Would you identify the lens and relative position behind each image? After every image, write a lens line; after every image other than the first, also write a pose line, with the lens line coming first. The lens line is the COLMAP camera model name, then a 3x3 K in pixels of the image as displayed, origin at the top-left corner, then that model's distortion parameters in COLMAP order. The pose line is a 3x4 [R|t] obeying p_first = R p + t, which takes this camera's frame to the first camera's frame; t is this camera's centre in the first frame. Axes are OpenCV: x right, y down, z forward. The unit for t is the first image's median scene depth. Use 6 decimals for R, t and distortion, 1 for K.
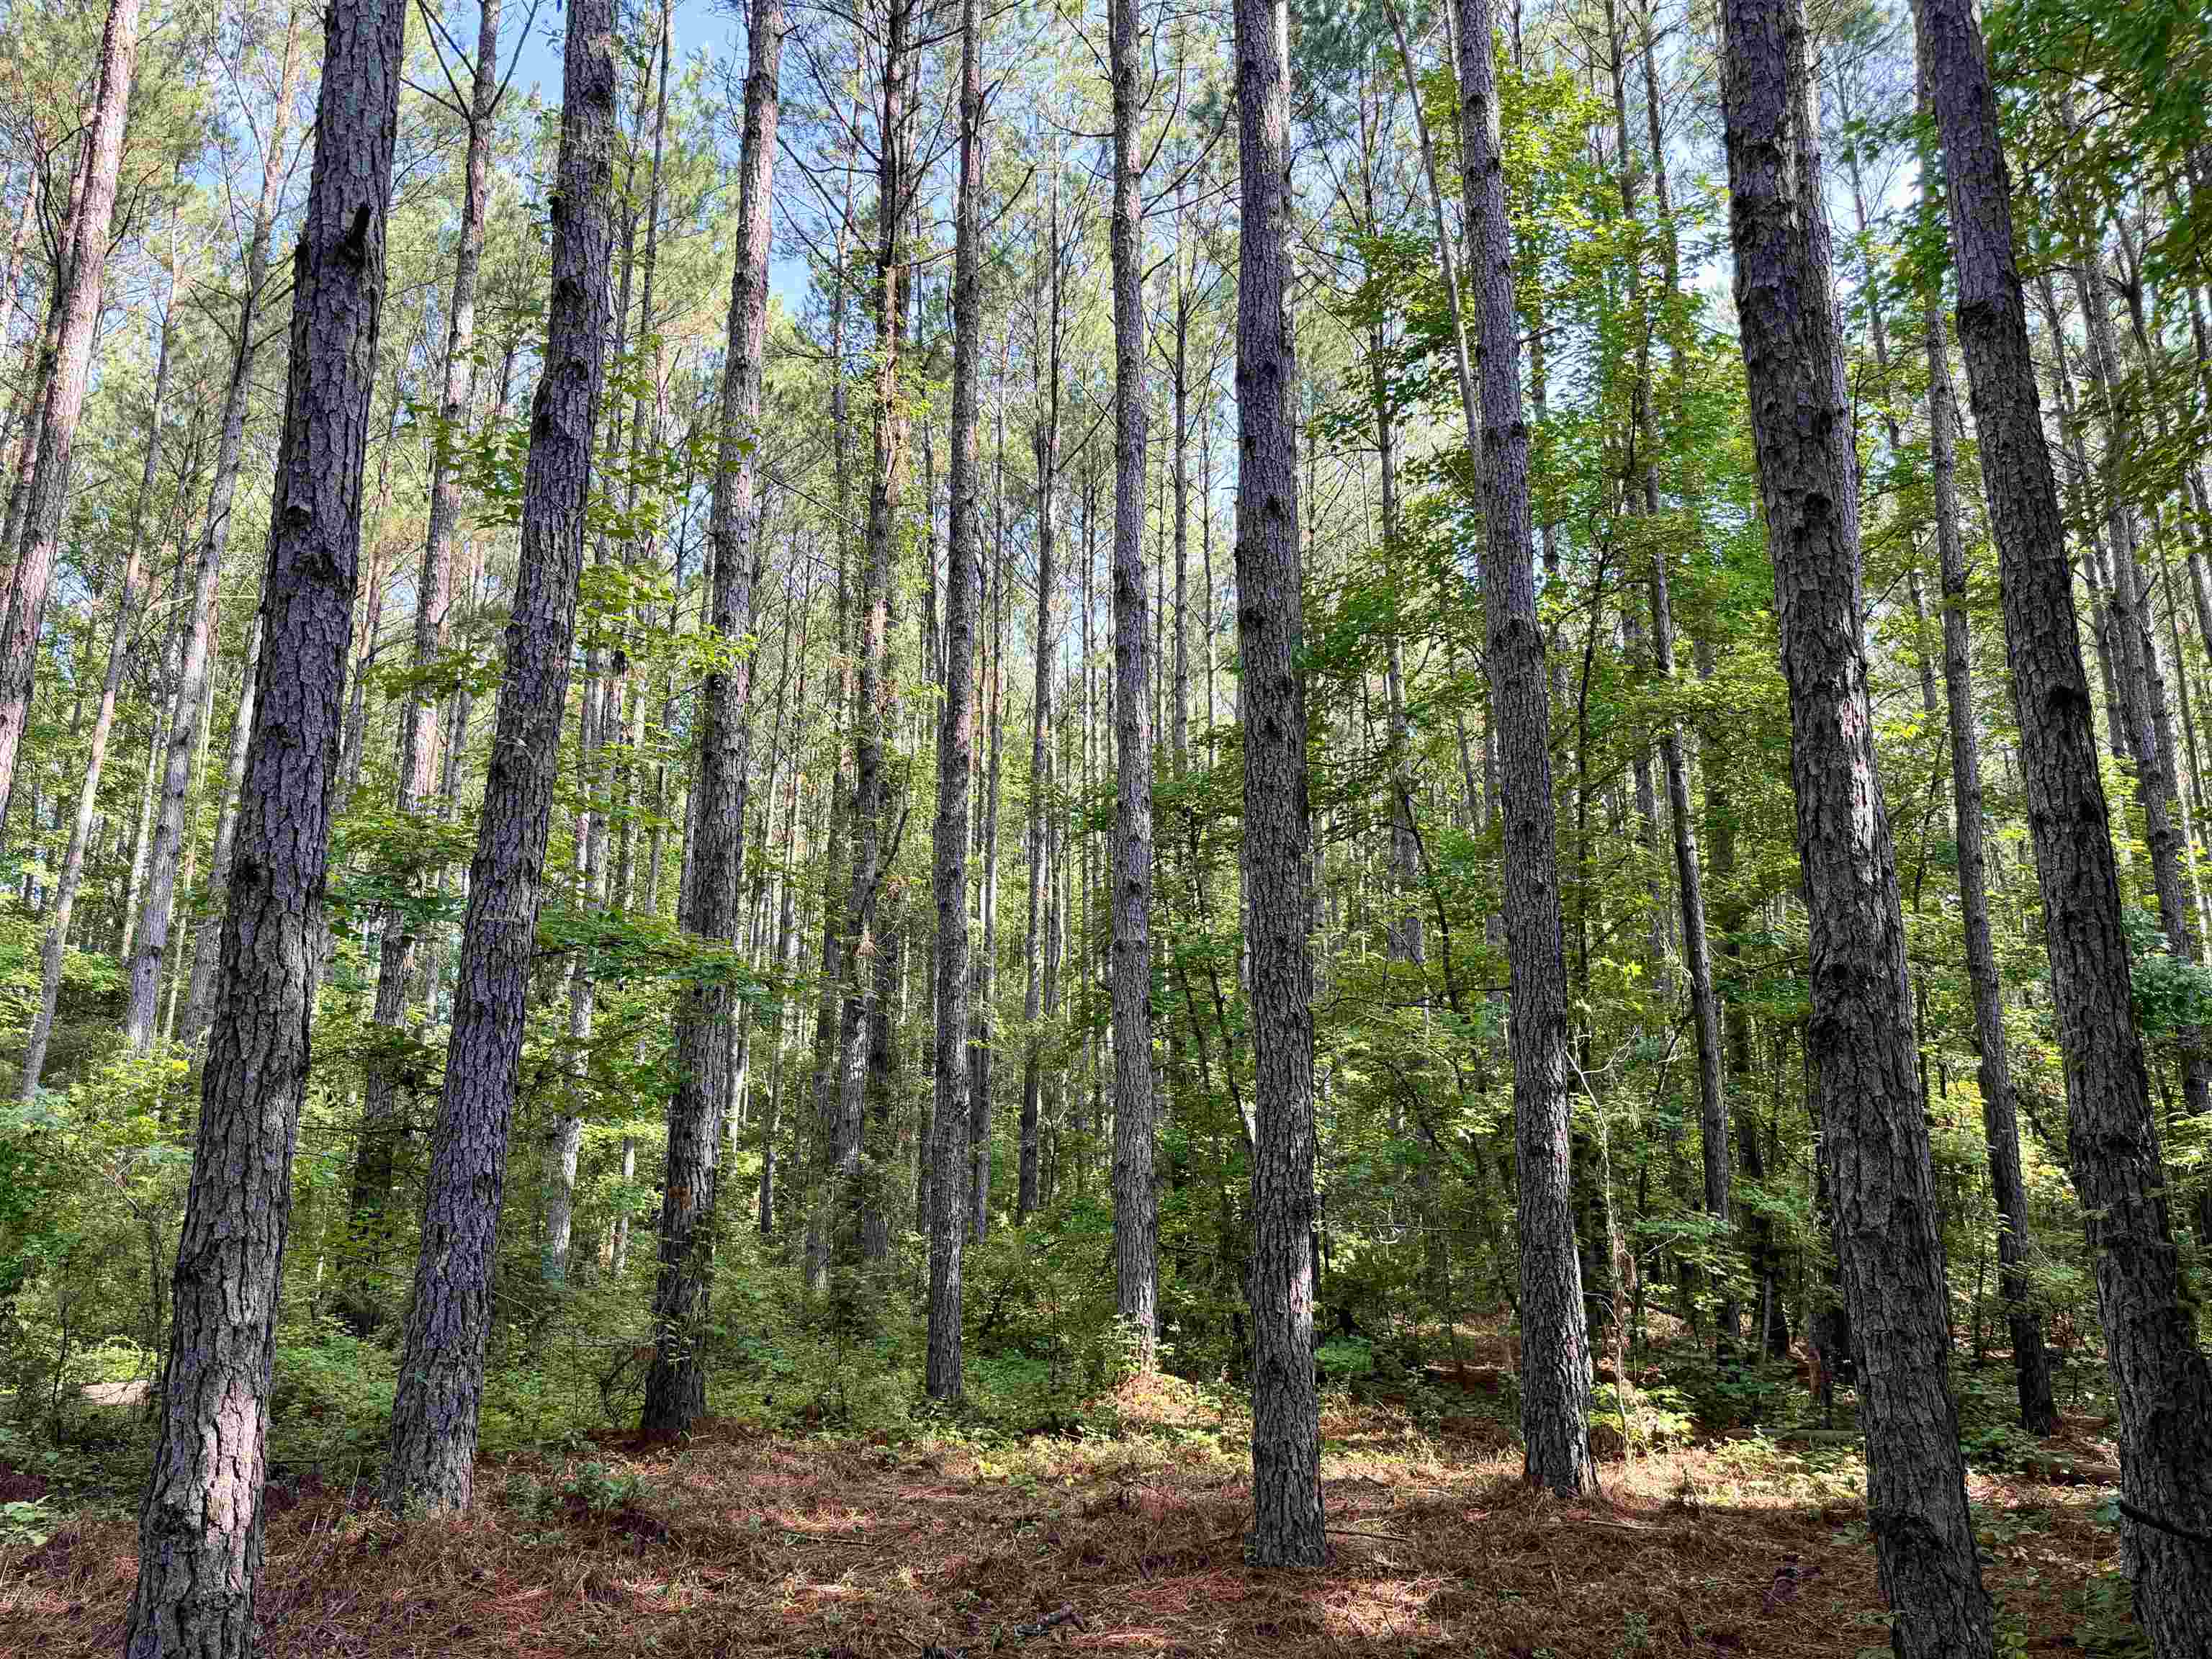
lens RADIAL K [[1577.1, 0, 1105.3], [0, 1577.1, 833.3], [0, 0, 1]] dist [-0.004257, -0.000471]
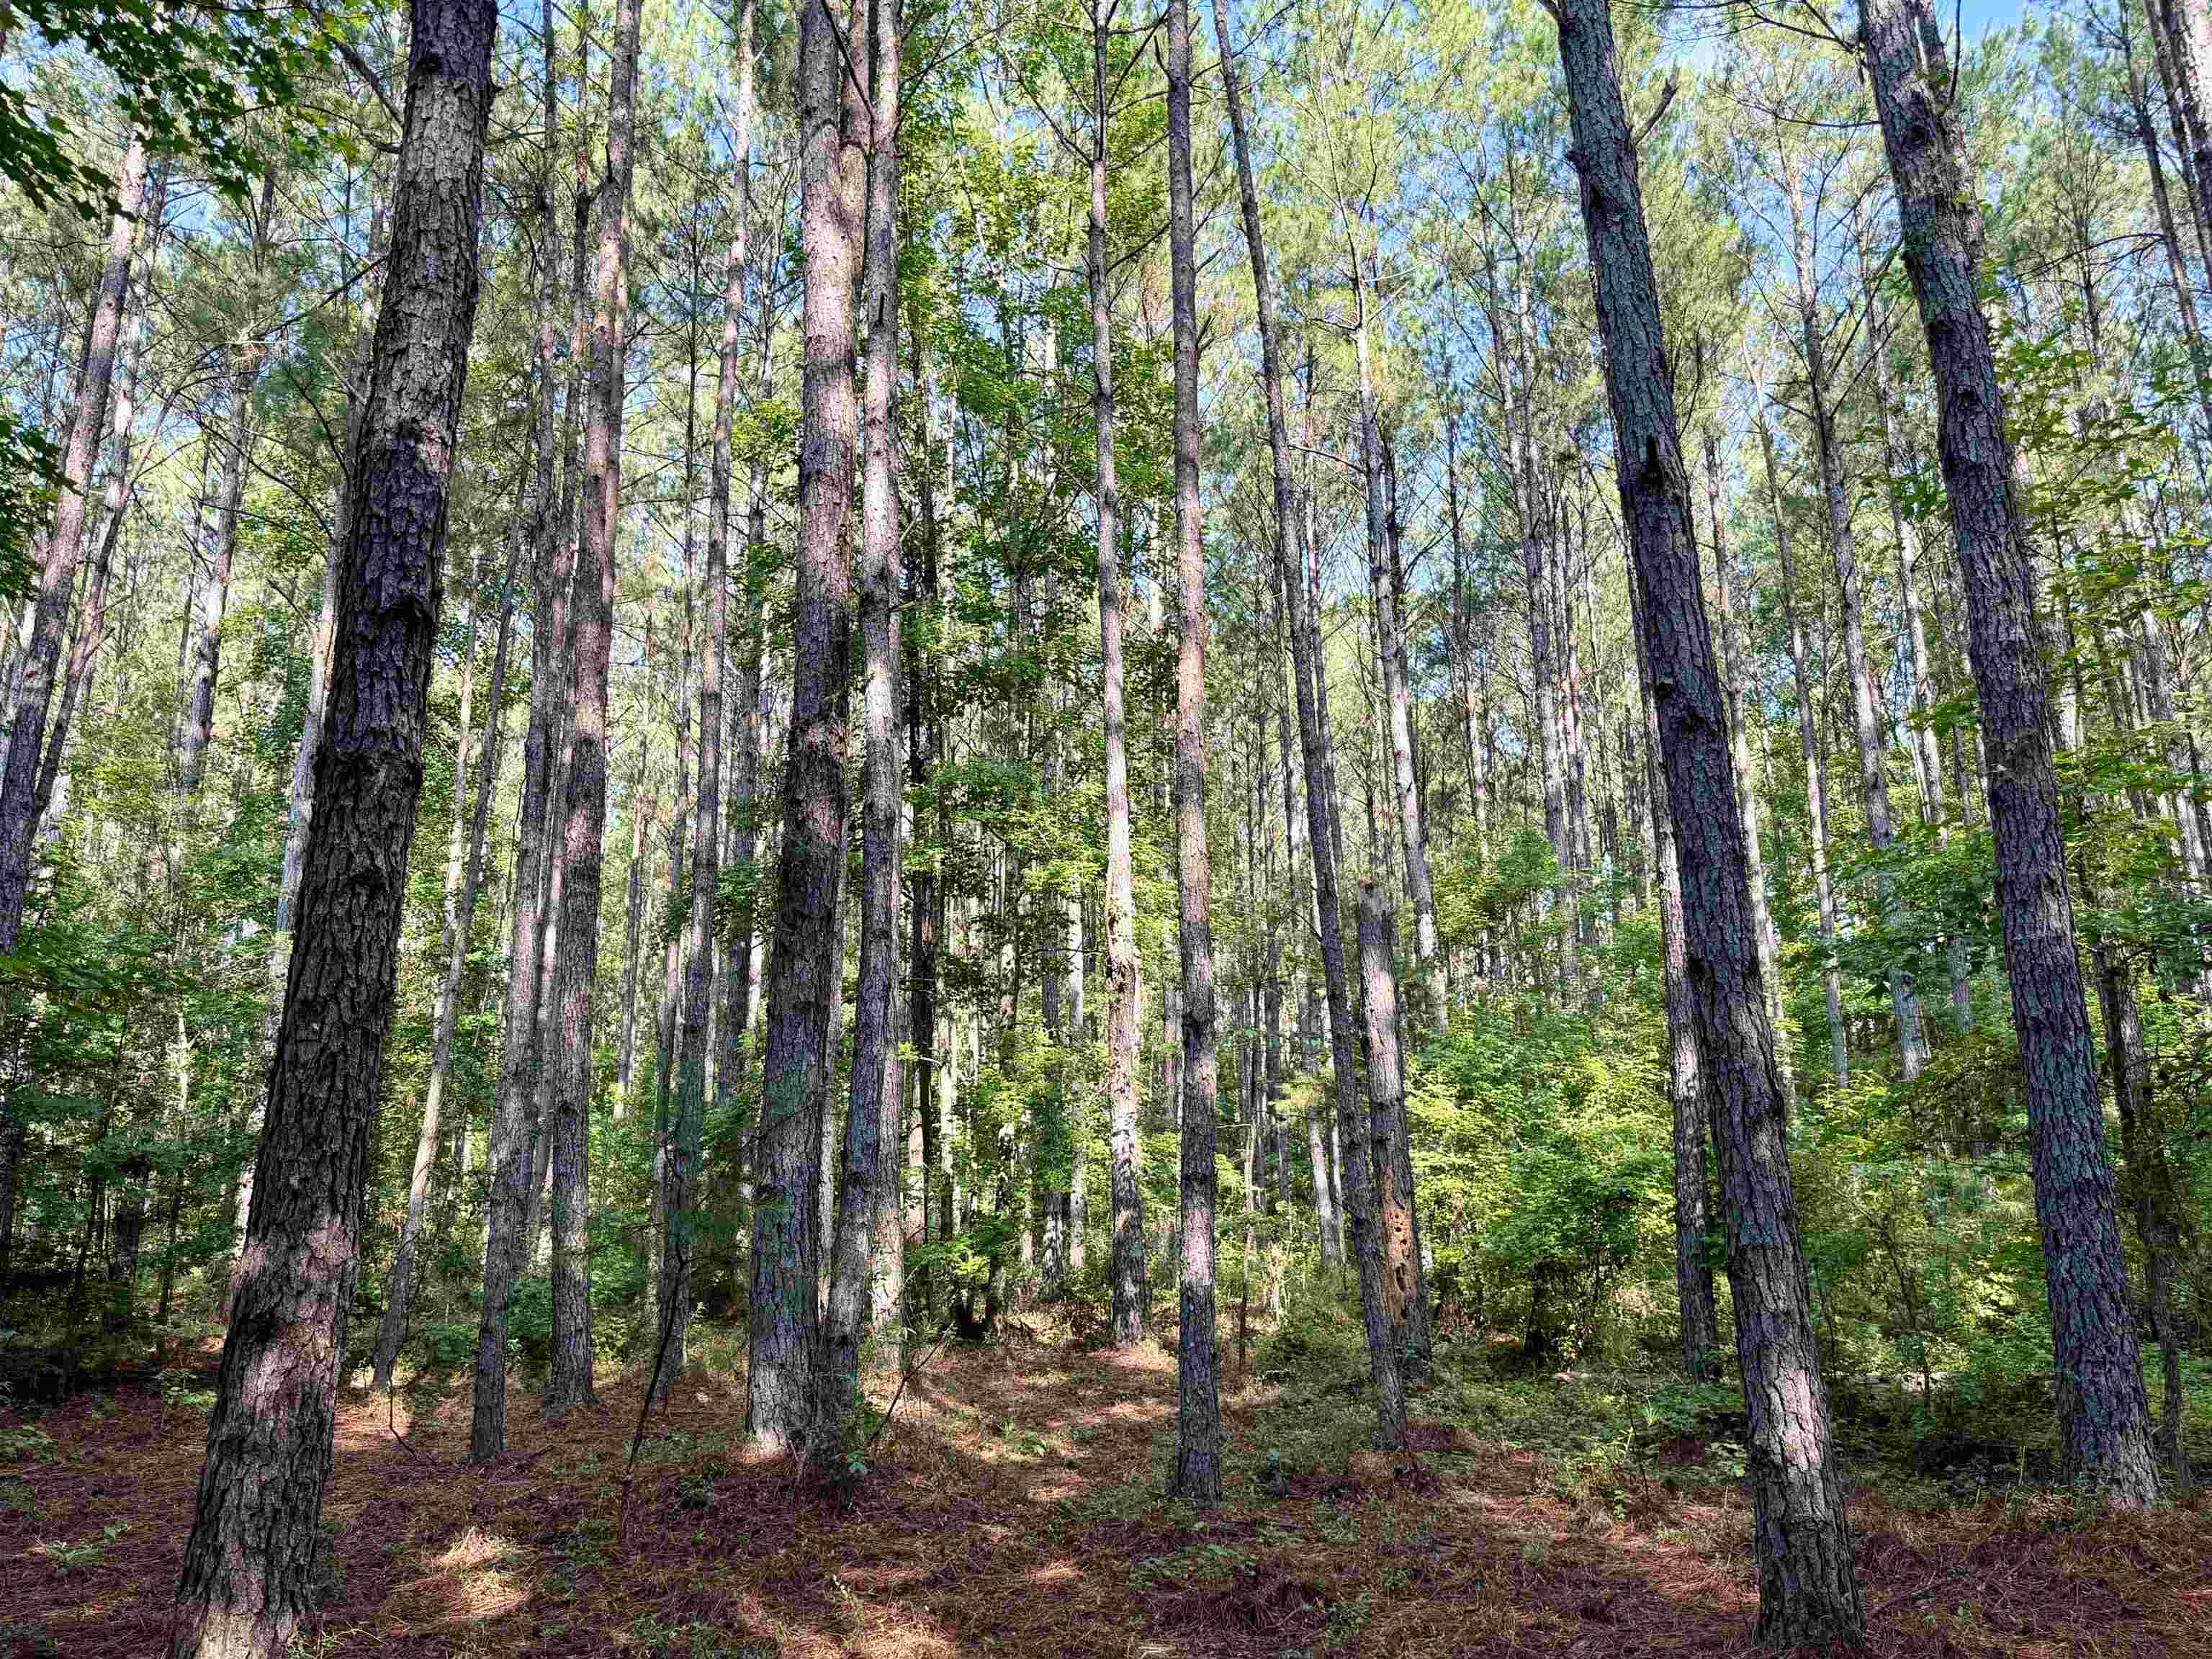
lens RADIAL K [[1577.1, 0, 1106.2], [0, 1577.1, 829.6], [0, 0, 1]] dist [-0.004257, -0.000471]
pose [[0.487547, -0.232367, -0.841608, 0.355725], [0.226691, 0.964566, -0.134993, -0.019974], [0.843154, -0.124970, 0.522947, -0.092231]]
